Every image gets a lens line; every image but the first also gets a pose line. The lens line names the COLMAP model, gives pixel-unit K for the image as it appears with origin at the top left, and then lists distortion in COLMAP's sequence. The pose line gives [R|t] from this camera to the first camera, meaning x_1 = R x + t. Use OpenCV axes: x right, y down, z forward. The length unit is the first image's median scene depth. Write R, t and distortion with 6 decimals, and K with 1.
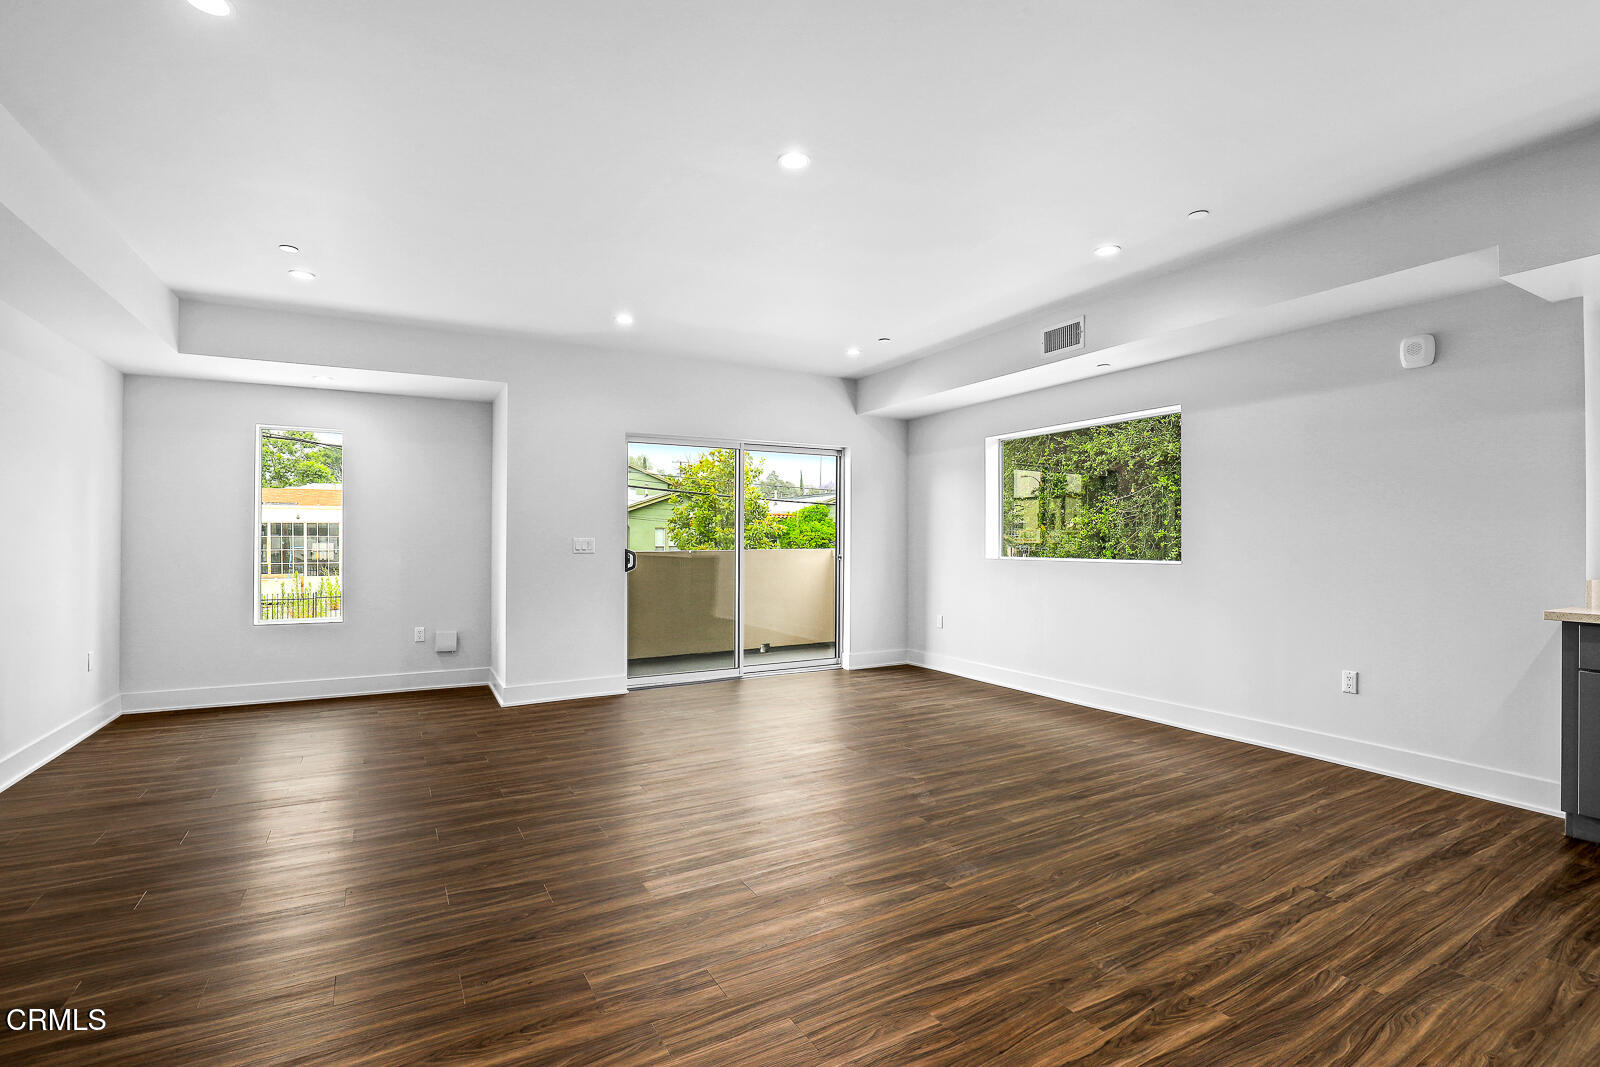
lens RADIAL K [[739.9, 0, 802.8], [0, 739.9, 535.1], [0, 0, 1]] dist [-0.029837, 0.003065]
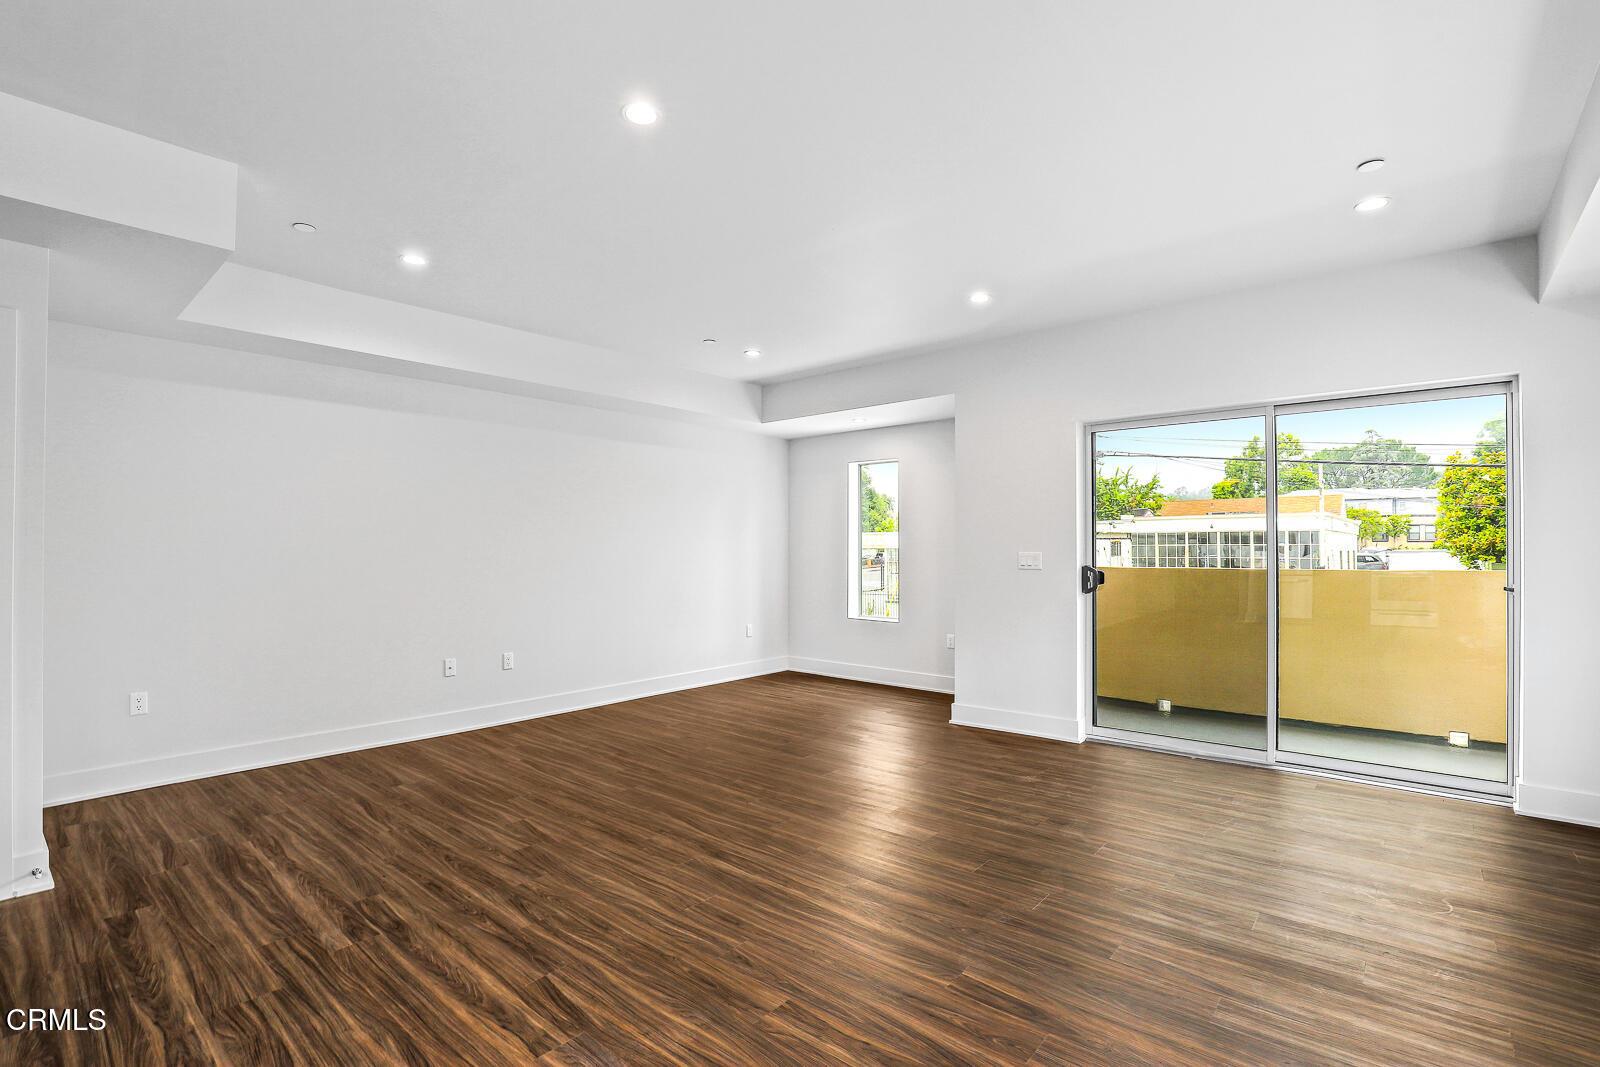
lens RADIAL K [[739.9, 0, 806.5], [0, 739.9, 536.5], [0, 0, 1]] dist [-0.029837, 0.003065]
pose [[0.344304, -0.014343, -0.938749, 0.852992], [0.007546, 0.999893, -0.012509, -0.009957], [0.938828, -0.002777, 0.344376, 0.893190]]
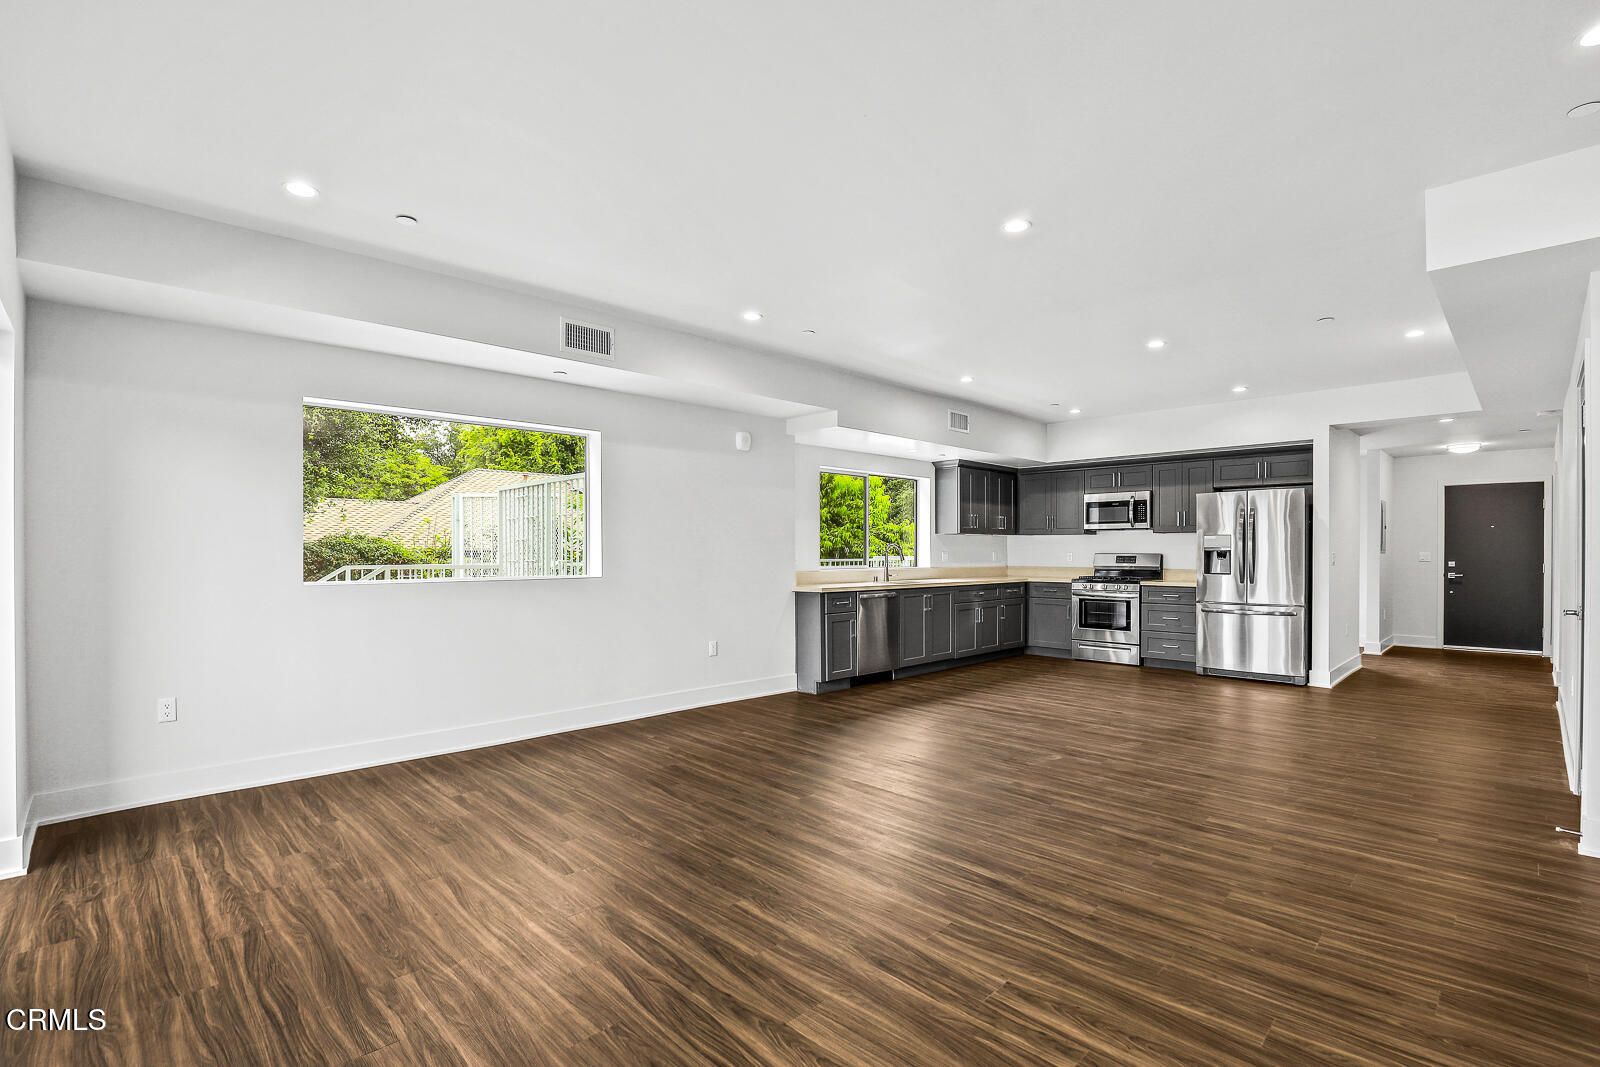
lens RADIAL K [[739.9, 0, 815.1], [0, 739.9, 553.8], [0, 0, 1]] dist [-0.029837, 0.003065]
pose [[-0.271035, -0.004541, 0.962559, -1.042278], [-0.006077, 0.999977, 0.003007, -0.000527], [-0.962550, -0.005034, -0.271056, 1.625223]]
